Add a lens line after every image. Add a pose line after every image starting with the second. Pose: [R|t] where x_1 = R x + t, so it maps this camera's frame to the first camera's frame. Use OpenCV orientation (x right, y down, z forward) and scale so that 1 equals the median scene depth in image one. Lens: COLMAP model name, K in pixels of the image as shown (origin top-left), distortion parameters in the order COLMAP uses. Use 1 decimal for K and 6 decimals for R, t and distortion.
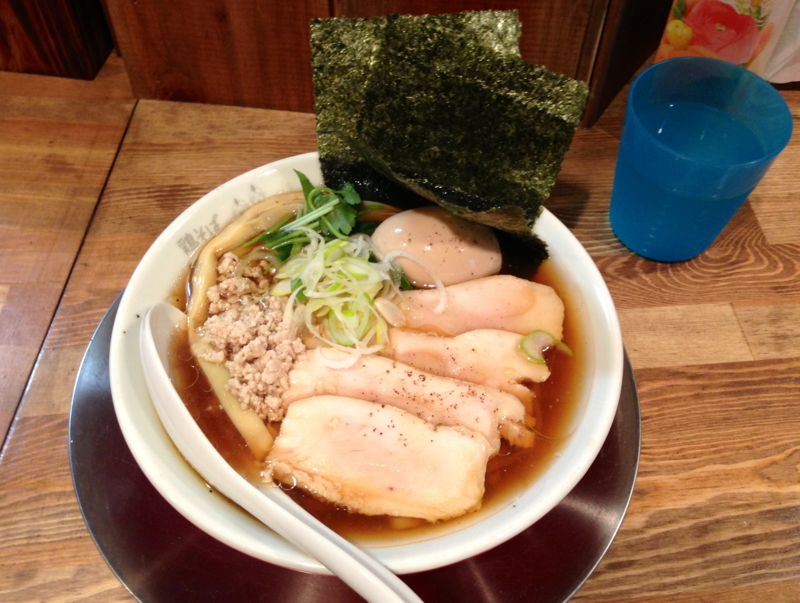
lens RADIAL K [[769.2, 0, 400.8], [0, 769.2, 303.2], [0, 0, 1]] dist [0.062784, 0.000000]
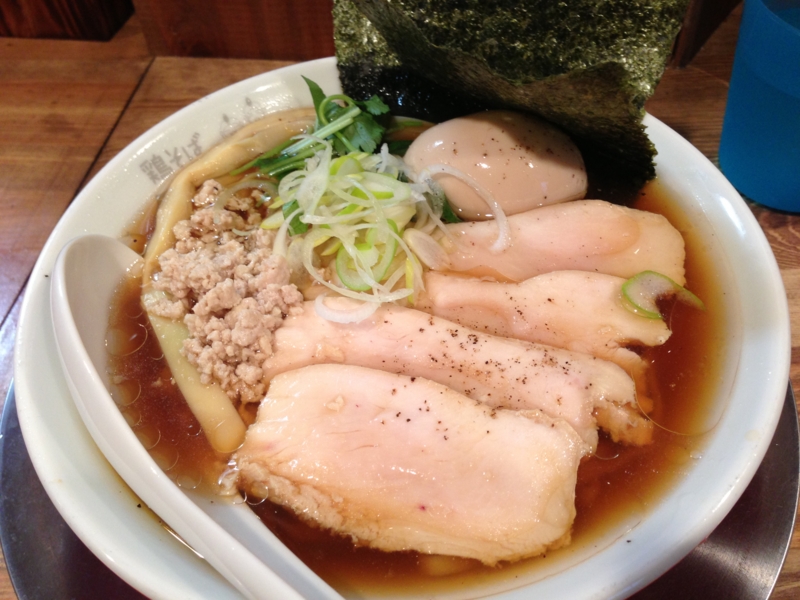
lens RADIAL K [[769.2, 0, 401.6], [0, 769.2, 281.4], [0, 0, 1]] dist [0.062784, 0.000000]
pose [[0.996953, -0.007653, -0.077630, 0.016885], [0.003762, 0.998735, -0.050143, 0.074145], [0.077916, 0.049699, 0.995720, 0.306280]]
